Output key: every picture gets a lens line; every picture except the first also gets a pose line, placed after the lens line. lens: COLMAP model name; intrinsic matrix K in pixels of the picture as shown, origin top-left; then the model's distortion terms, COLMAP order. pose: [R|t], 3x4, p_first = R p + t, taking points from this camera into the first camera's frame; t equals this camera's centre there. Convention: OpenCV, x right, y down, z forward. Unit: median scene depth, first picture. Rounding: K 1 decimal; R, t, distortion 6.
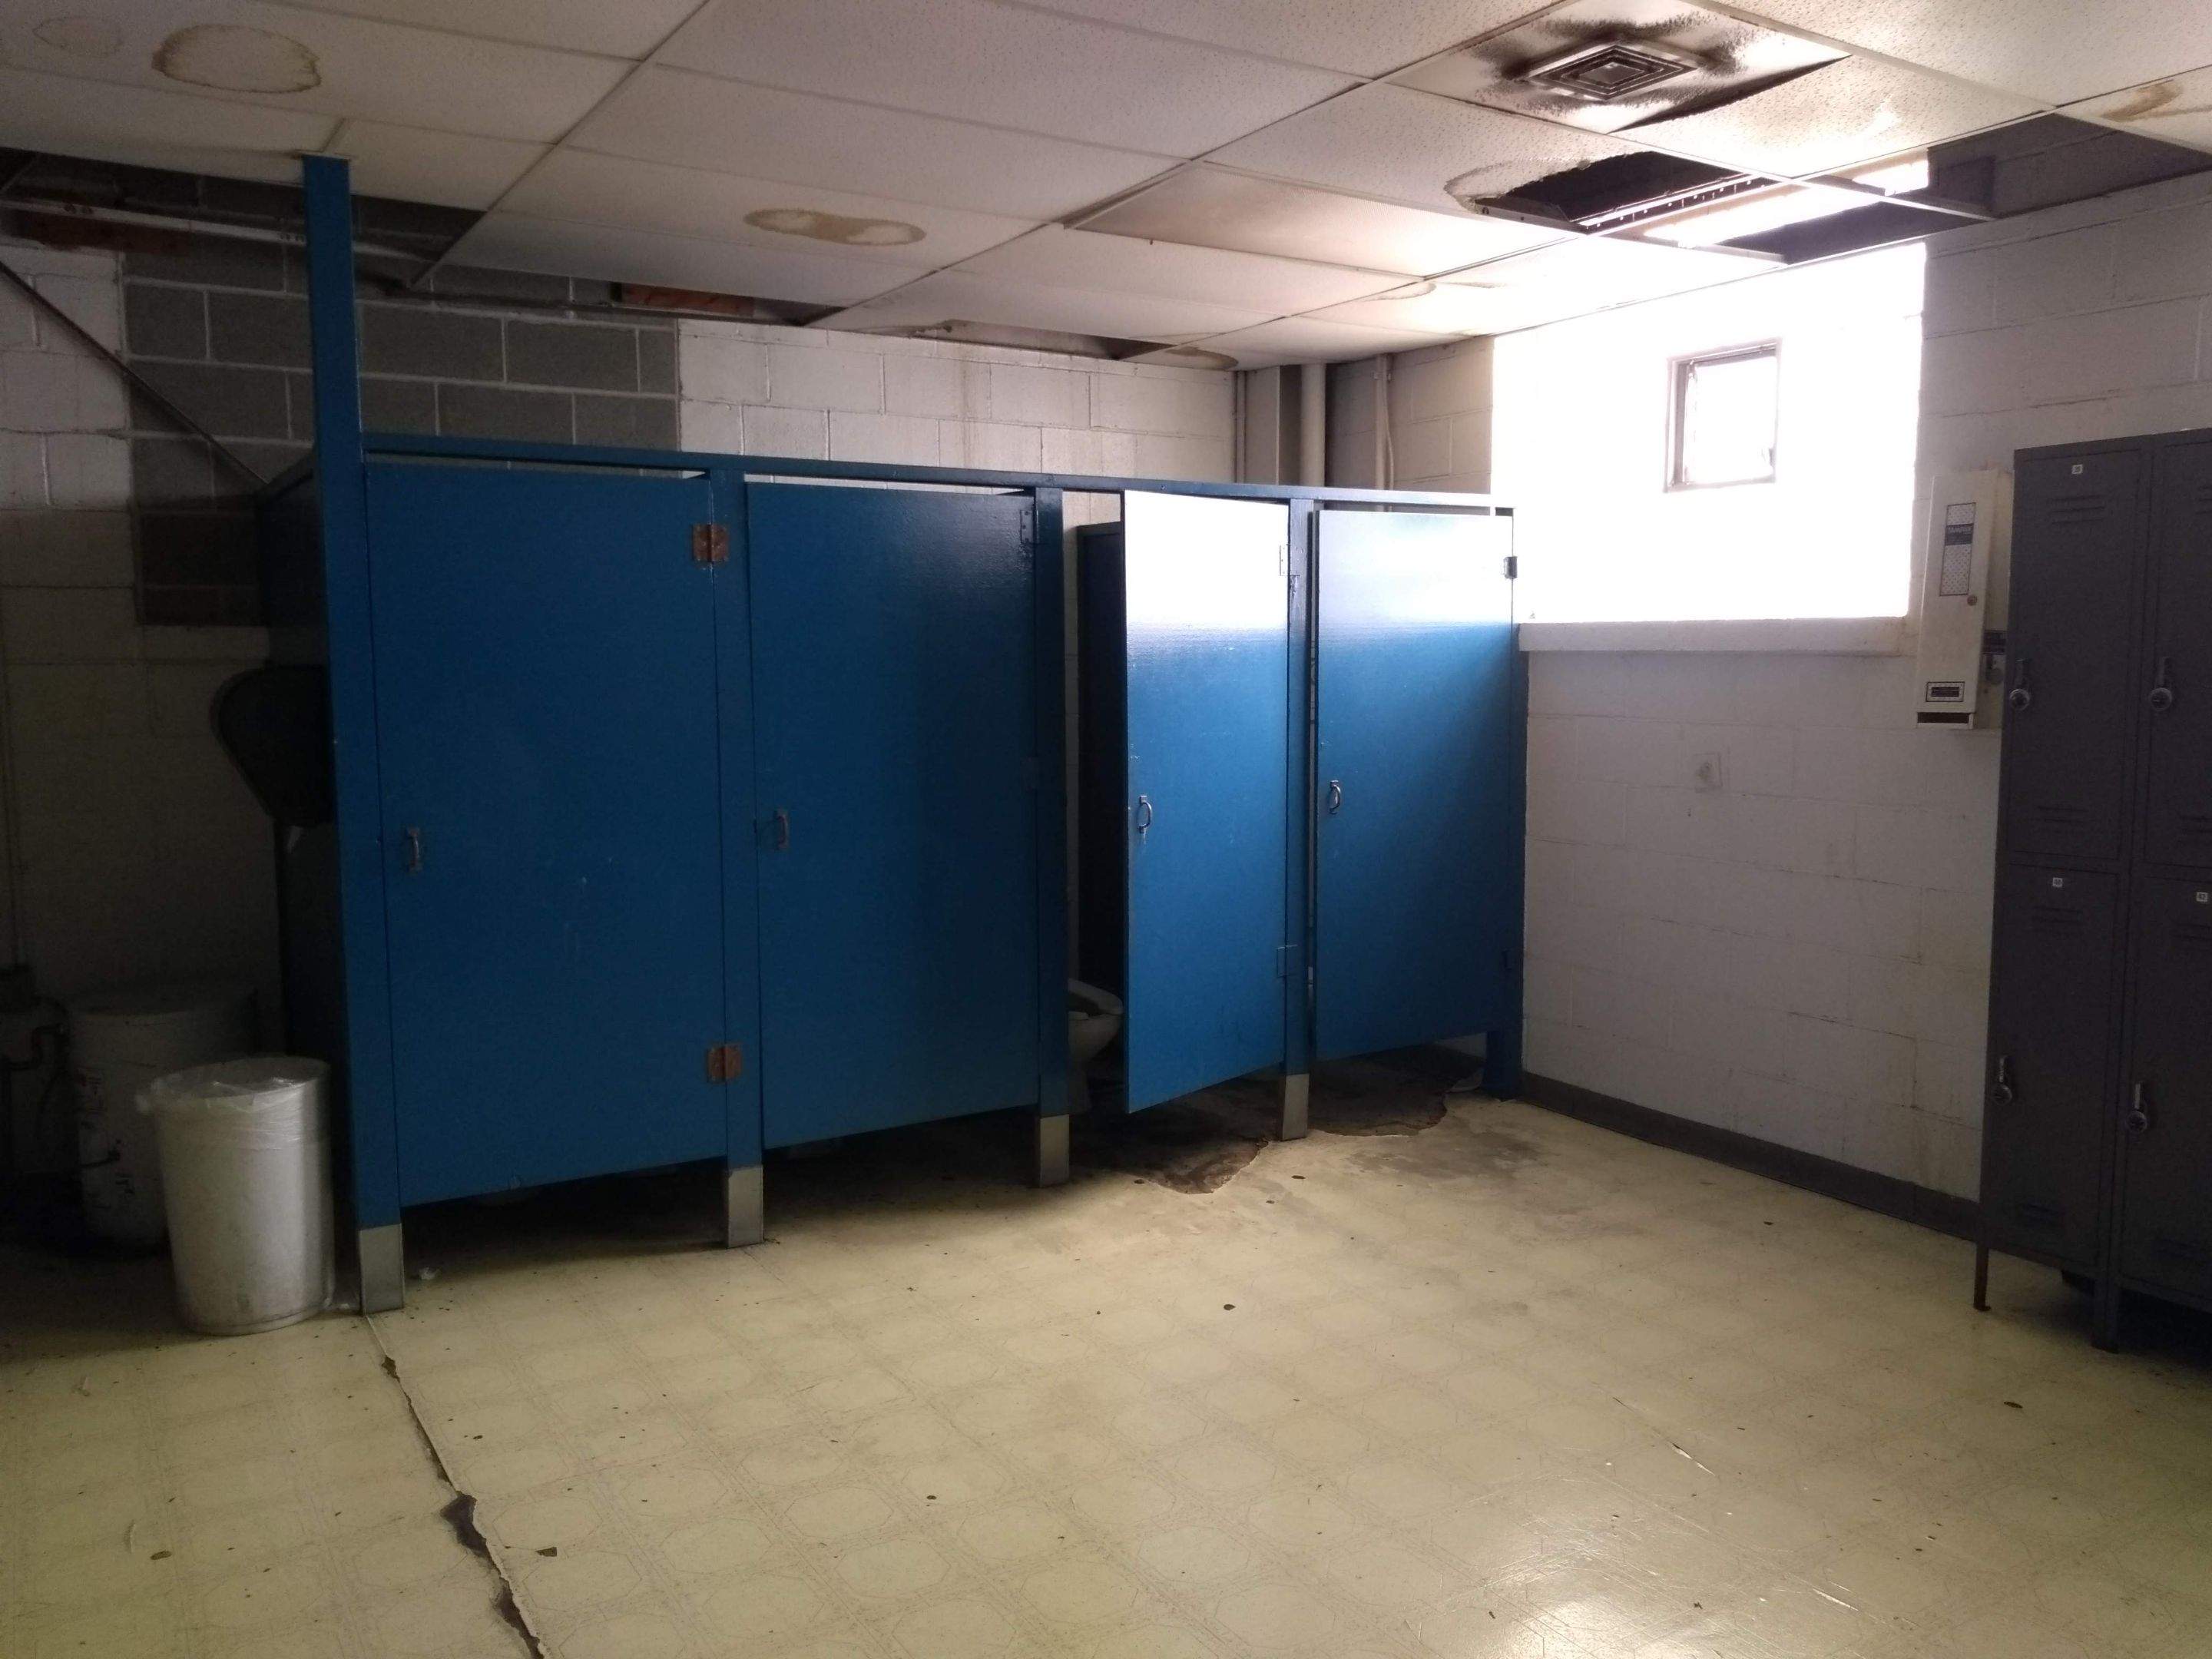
lens RADIAL K [[1737.1, 0, 1109.2], [0, 1737.1, 820.4], [0, 0, 1]] dist [0.001568, -0.000188]
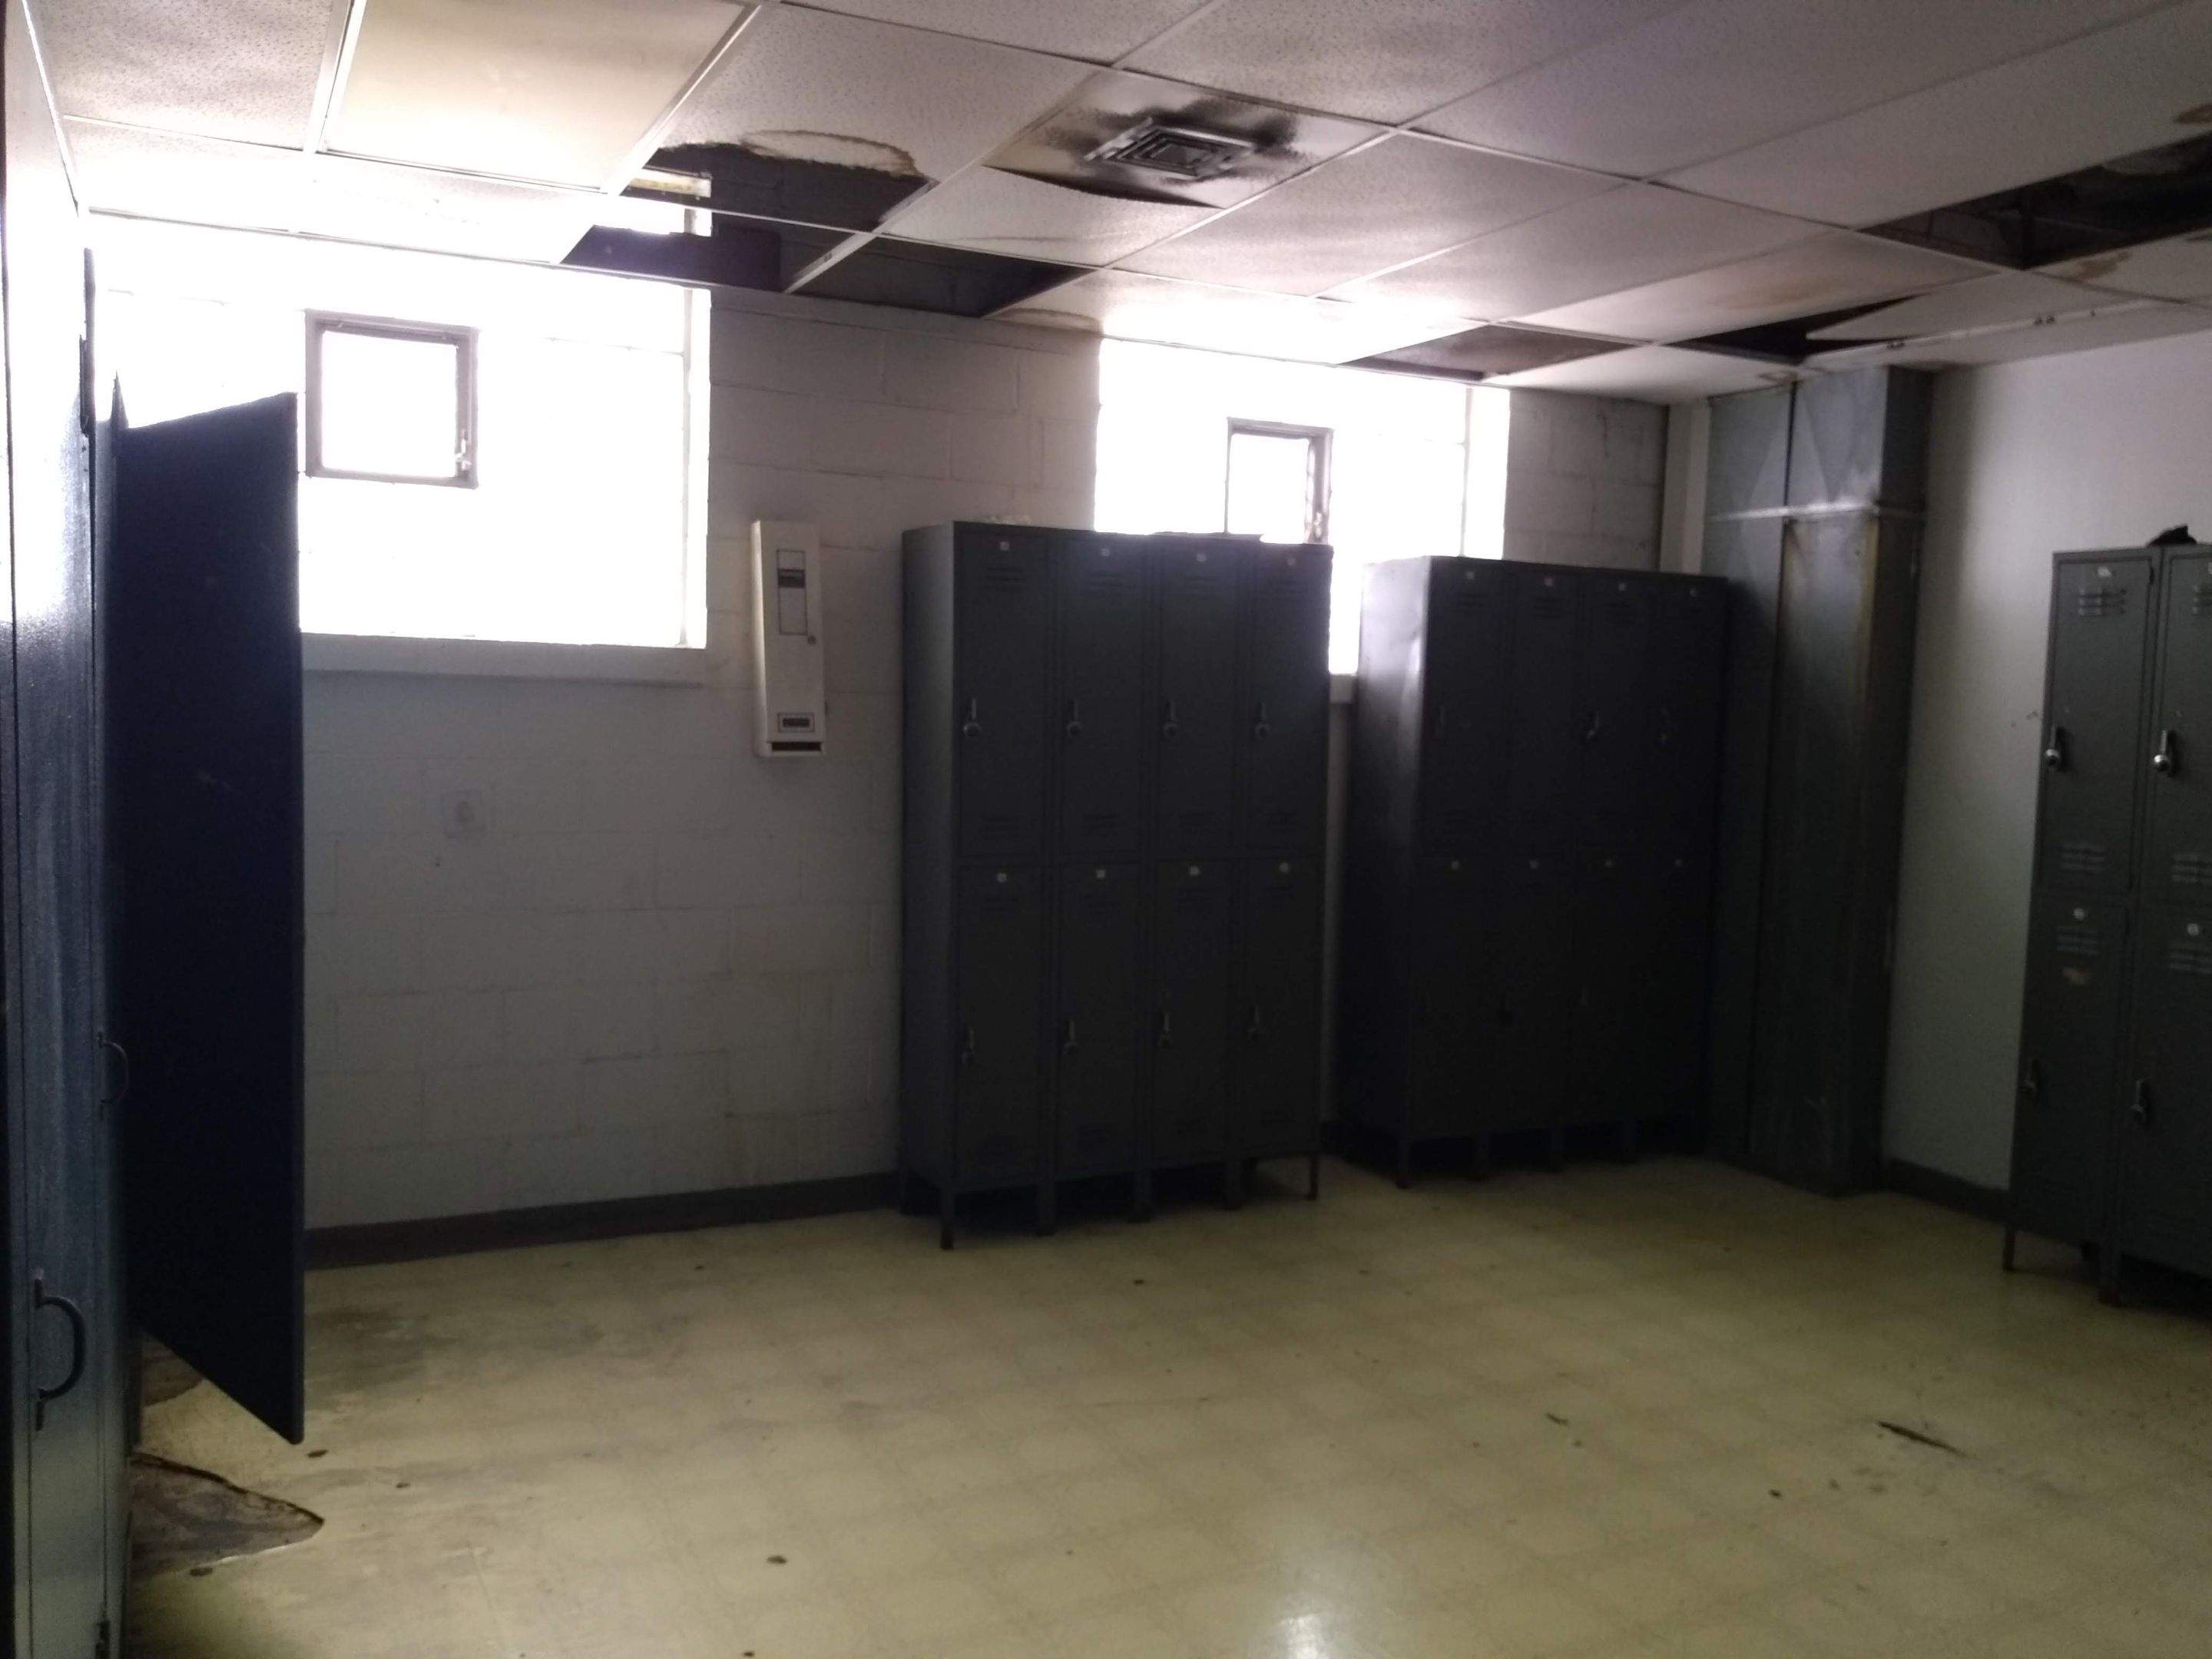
lens RADIAL K [[1746.6, 0, 1106.0], [0, 1746.6, 829.5], [0, 0, 1]] dist [0.005244, 0.000490]
pose [[0.088737, -0.074383, 0.993274, -0.523715], [0.066365, 0.995433, 0.068616, -0.061419], [-0.993842, 0.059830, 0.093268, 0.627699]]
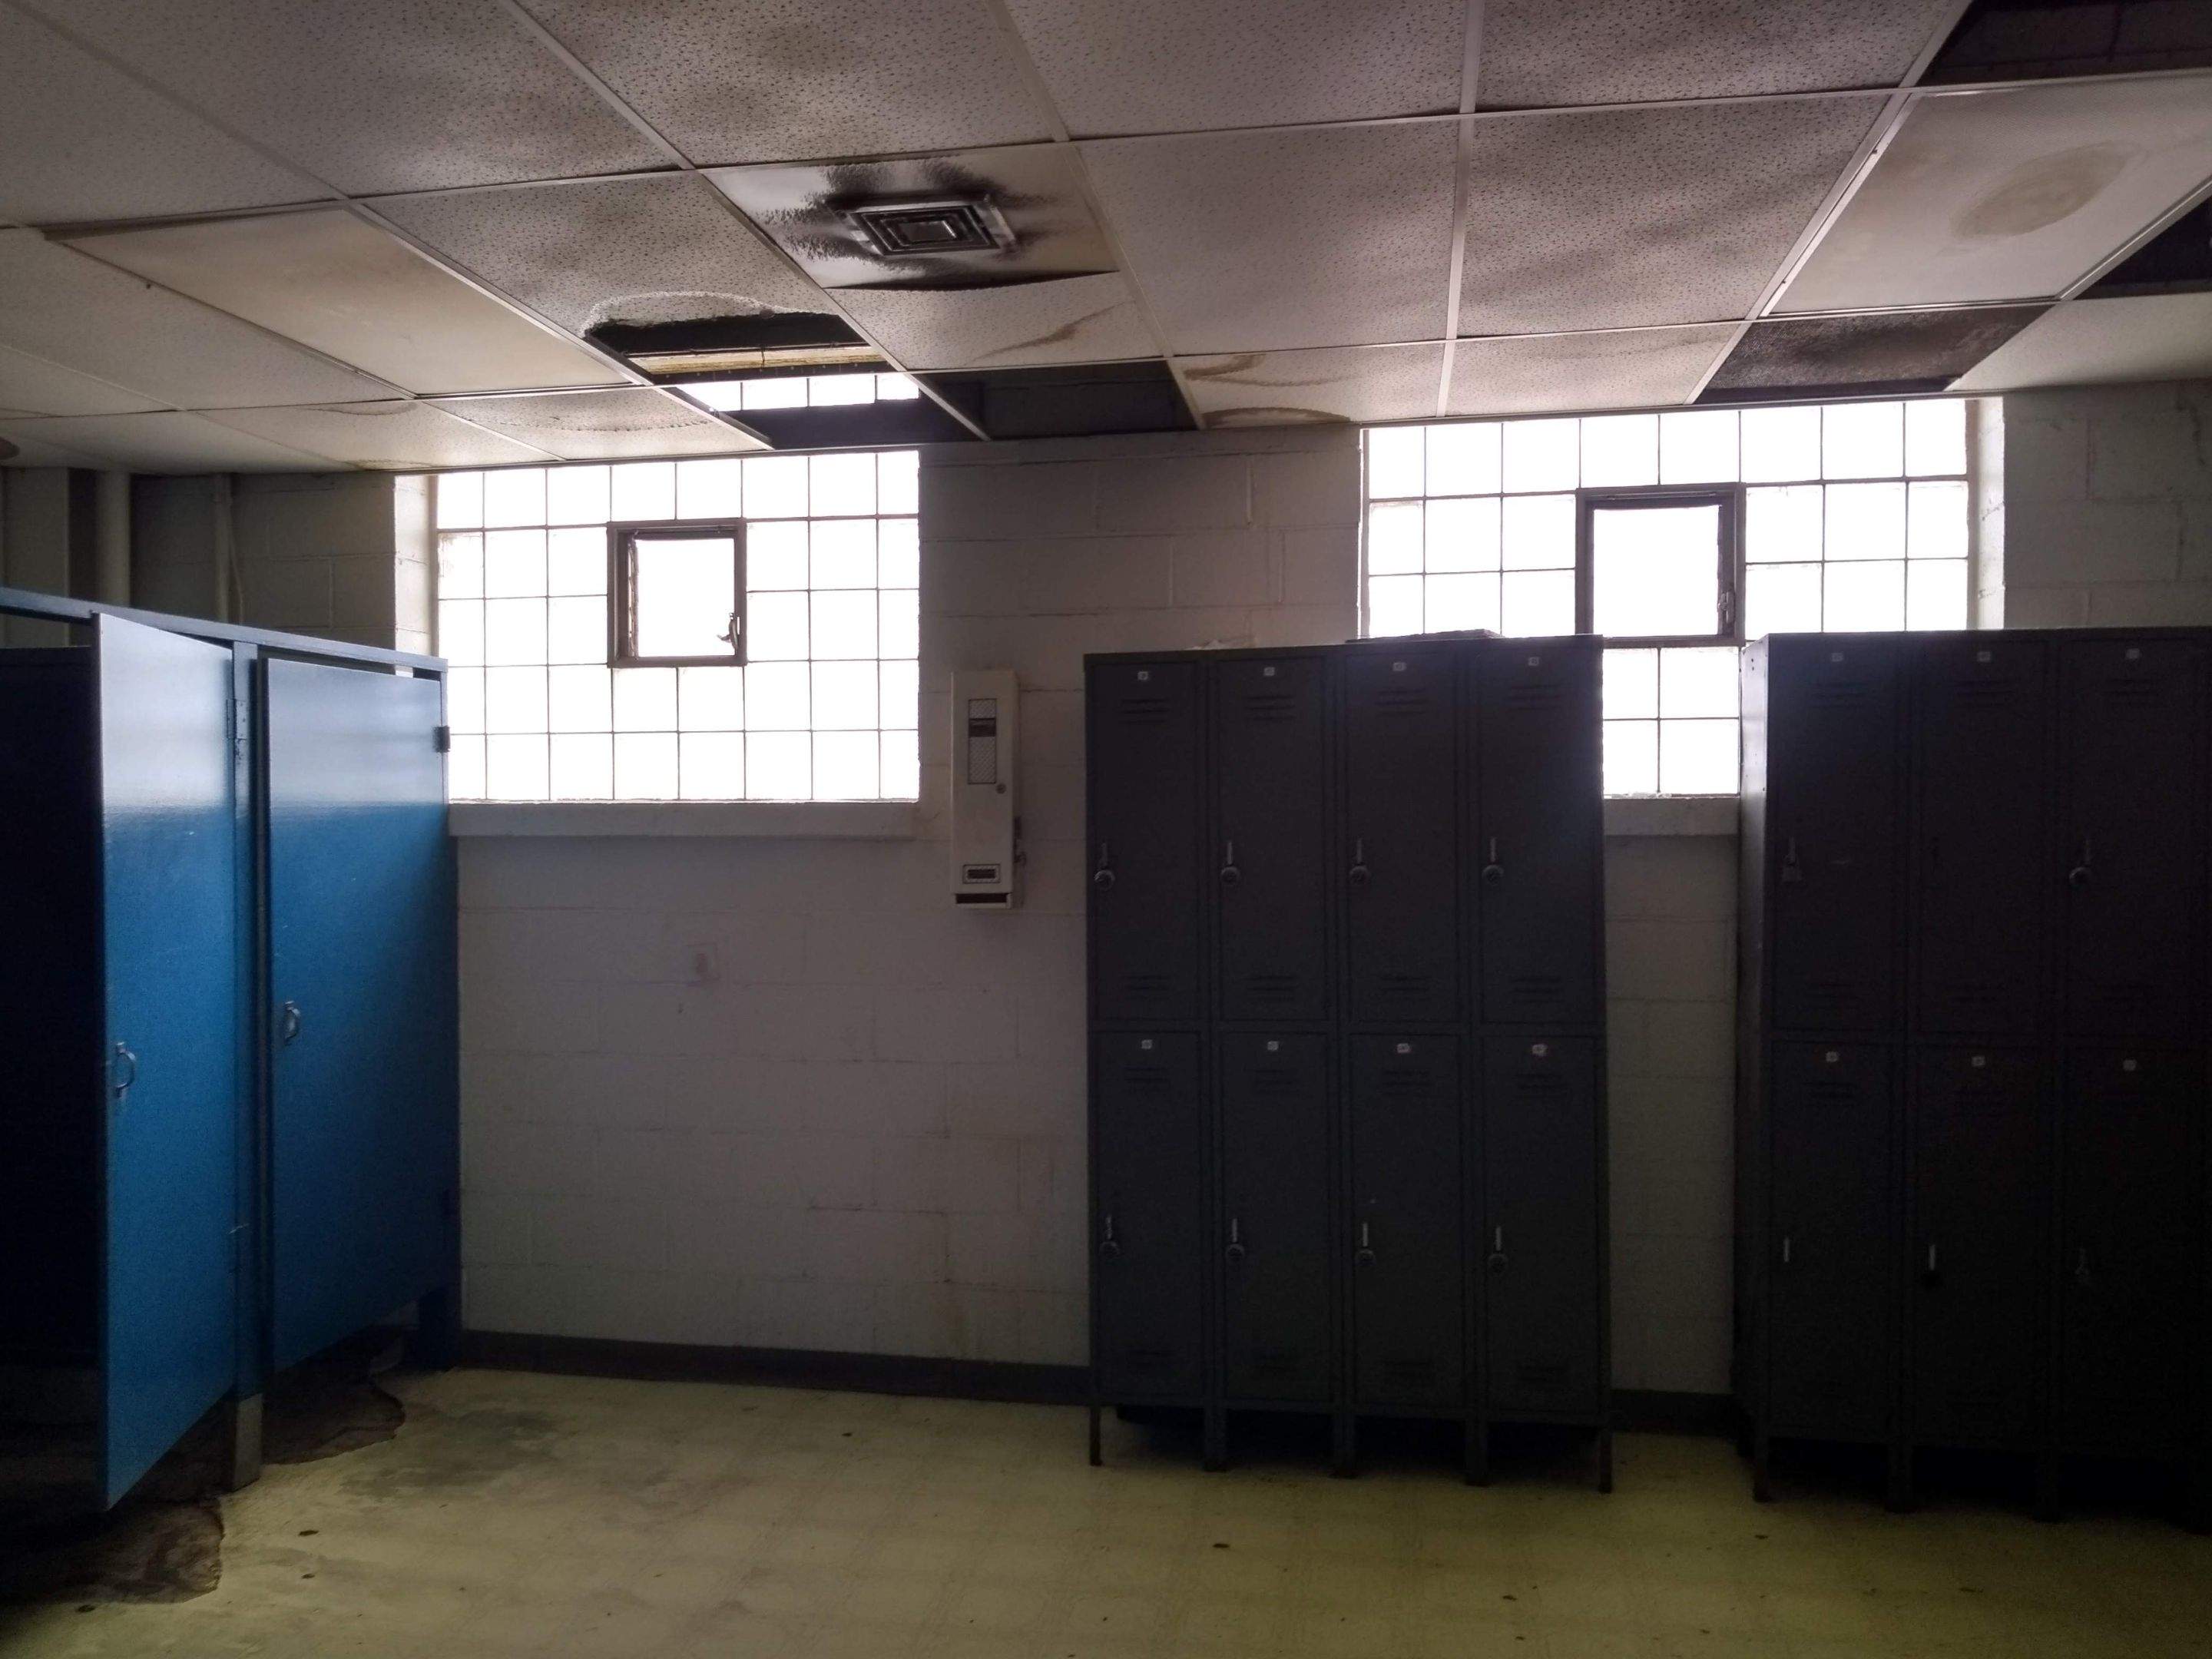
lens RADIAL K [[1779.5, 0, 1080.6], [0, 1779.5, 817.5], [0, 0, 1]] dist [0.006867, -0.004608]
pose [[0.673303, 0.003704, 0.739357, -0.241040], [0.073963, 0.994634, -0.072338, -0.022619], [-0.735658, 0.103390, 0.669416, 0.206920]]
